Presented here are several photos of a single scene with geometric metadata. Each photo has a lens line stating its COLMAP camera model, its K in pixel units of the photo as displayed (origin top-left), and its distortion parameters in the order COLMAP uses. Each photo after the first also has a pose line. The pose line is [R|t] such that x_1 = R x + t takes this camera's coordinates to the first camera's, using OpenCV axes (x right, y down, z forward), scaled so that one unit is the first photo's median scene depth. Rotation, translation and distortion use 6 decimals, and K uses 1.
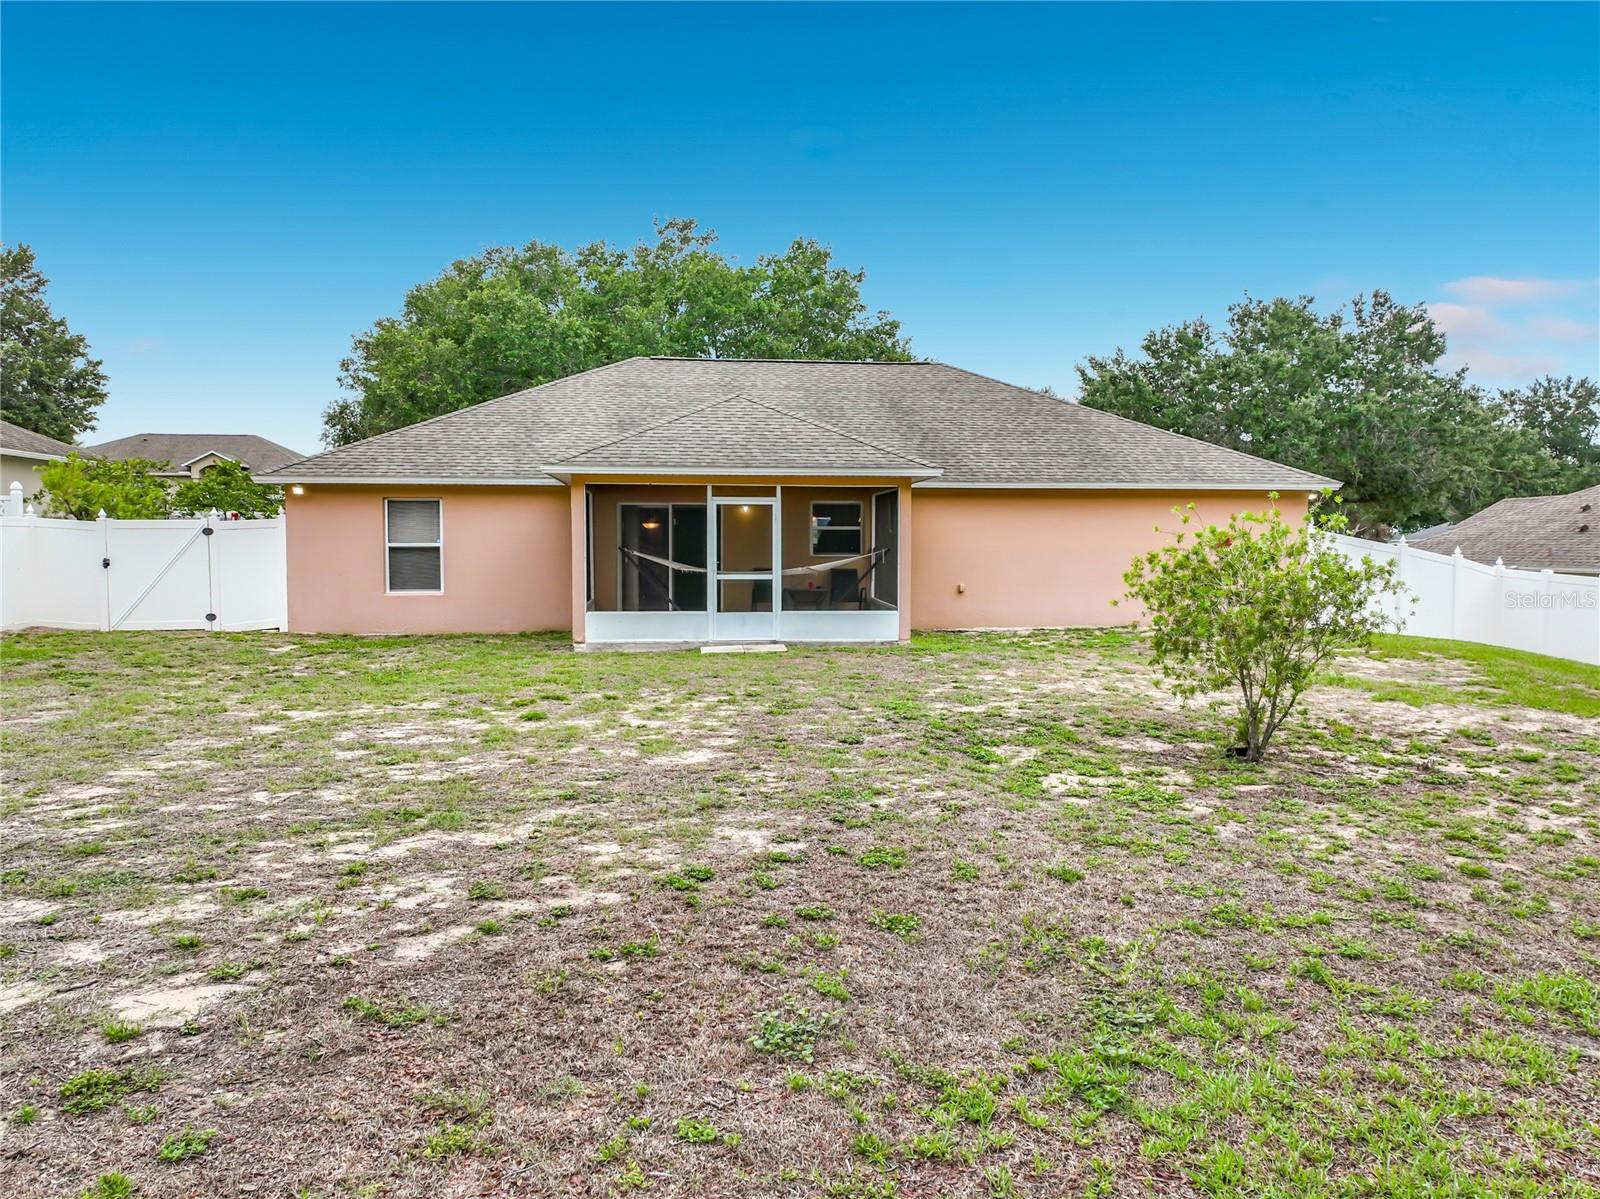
lens RADIAL K [[1130.2, 0, 803.8], [0, 1130.2, 620.9], [0, 0, 1]] dist [0.004513, 0.002011]
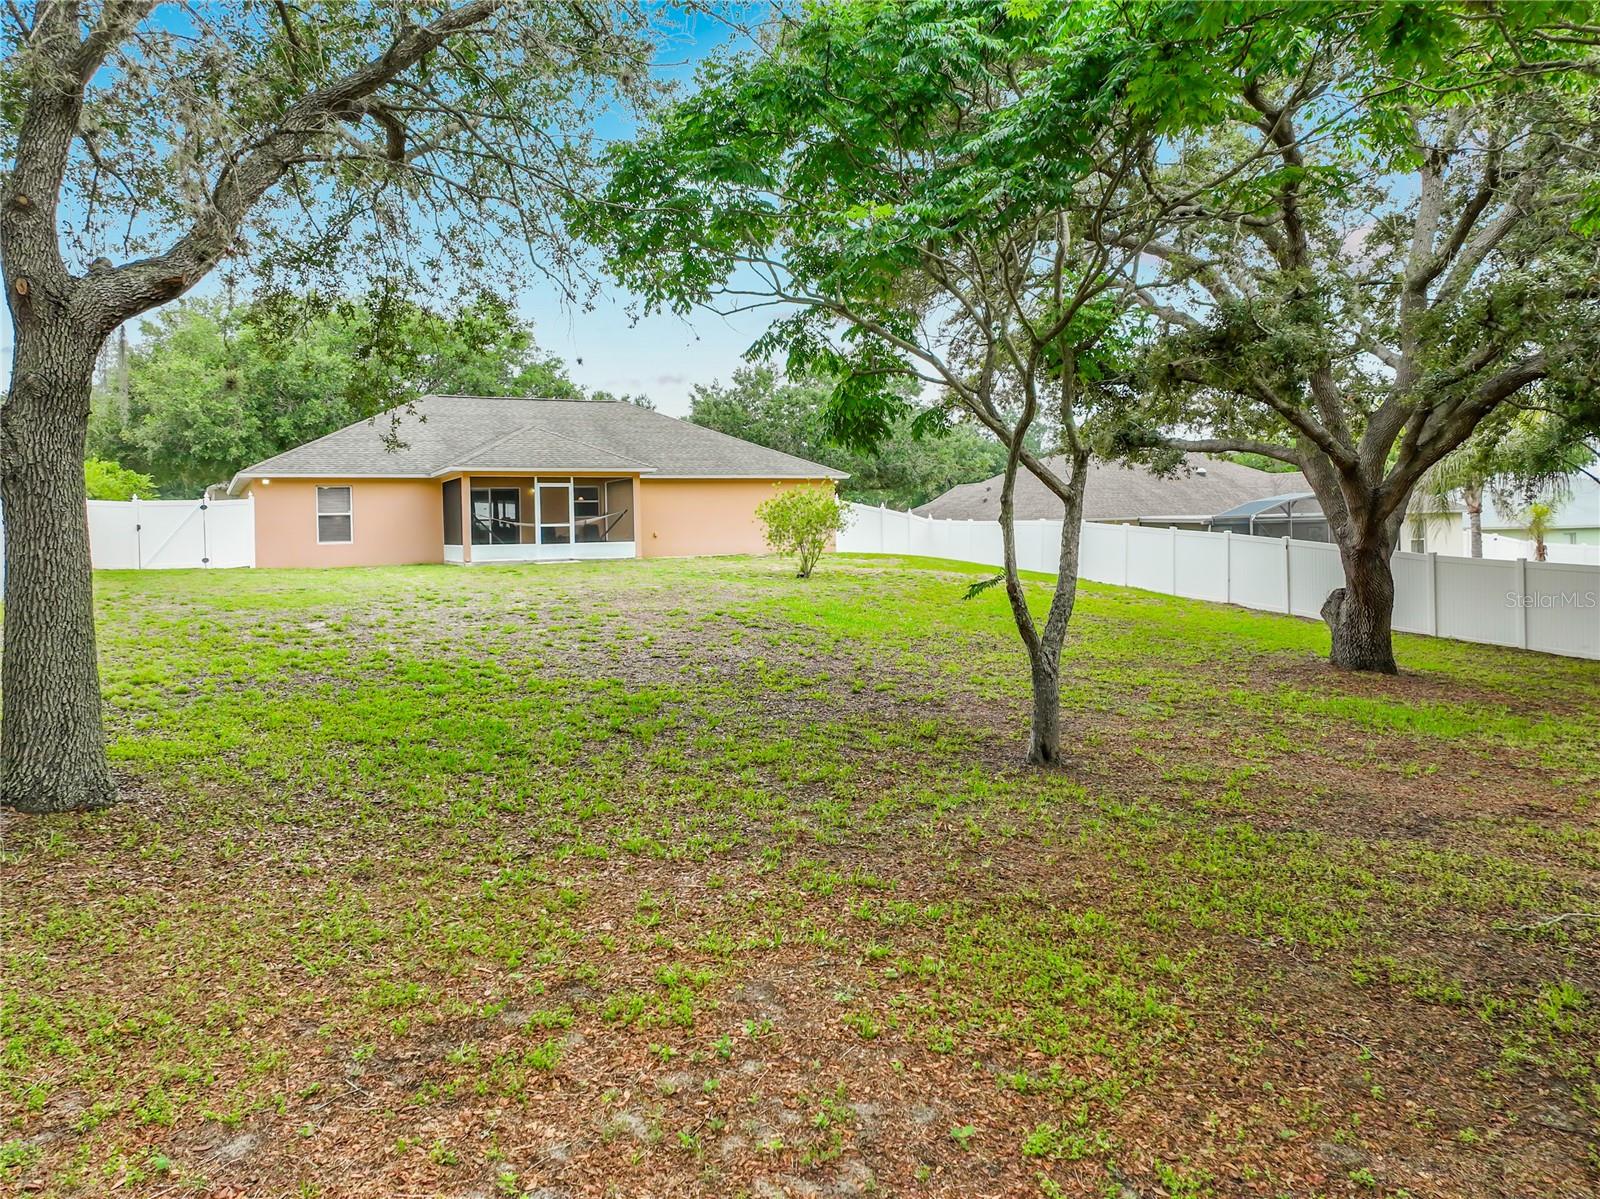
lens RADIAL K [[1150.6, 0, 801.0], [0, 1150.6, 590.3], [0, 0, 1]] dist [0.003084, 0.008677]
pose [[0.935838, -0.039292, 0.350234, -0.287497], [0.047953, 0.998720, -0.016090, 0.099893], [-0.349154, 0.031852, 0.936524, -0.780083]]
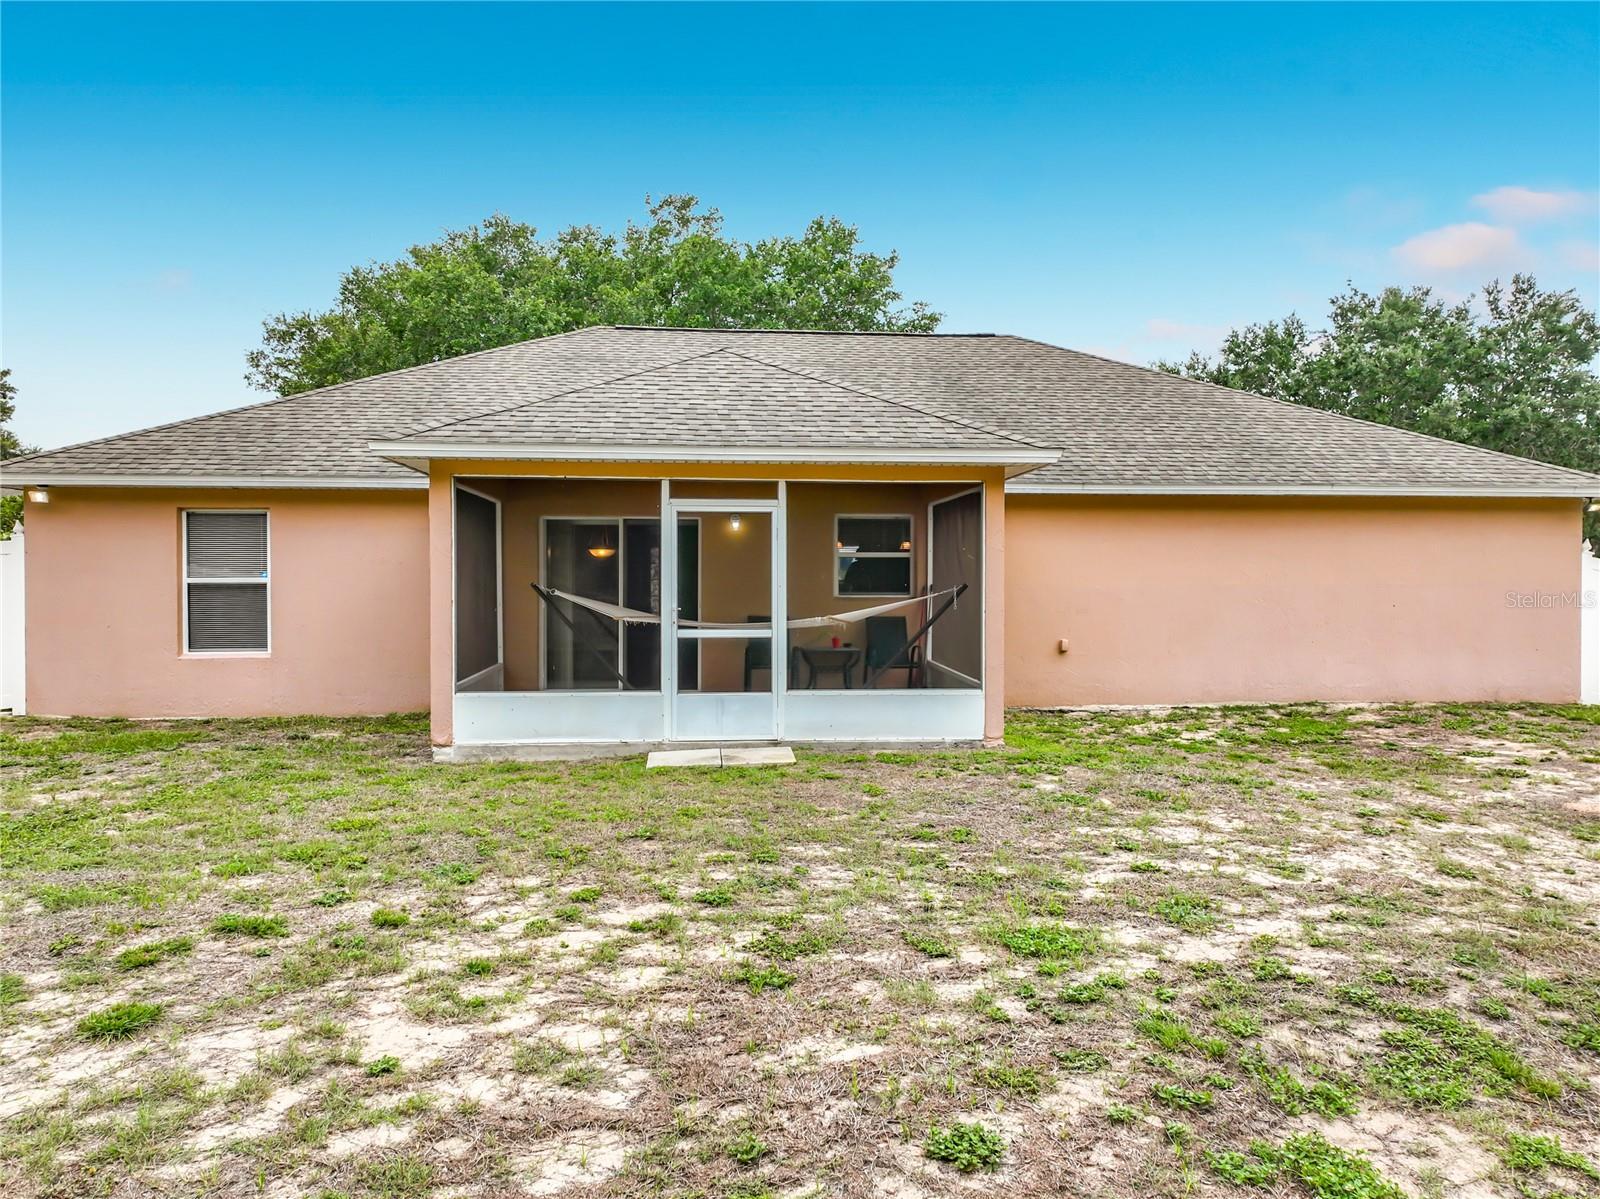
lens RADIAL K [[1150.6, 0, 801.0], [0, 1150.6, 590.3], [0, 0, 1]] dist [0.003084, 0.008677]
pose [[0.999784, -0.000456, -0.020762, 0.000251], [-0.000811, 0.998138, -0.060983, -0.020526], [0.020751, 0.060987, 0.997923, 0.330019]]
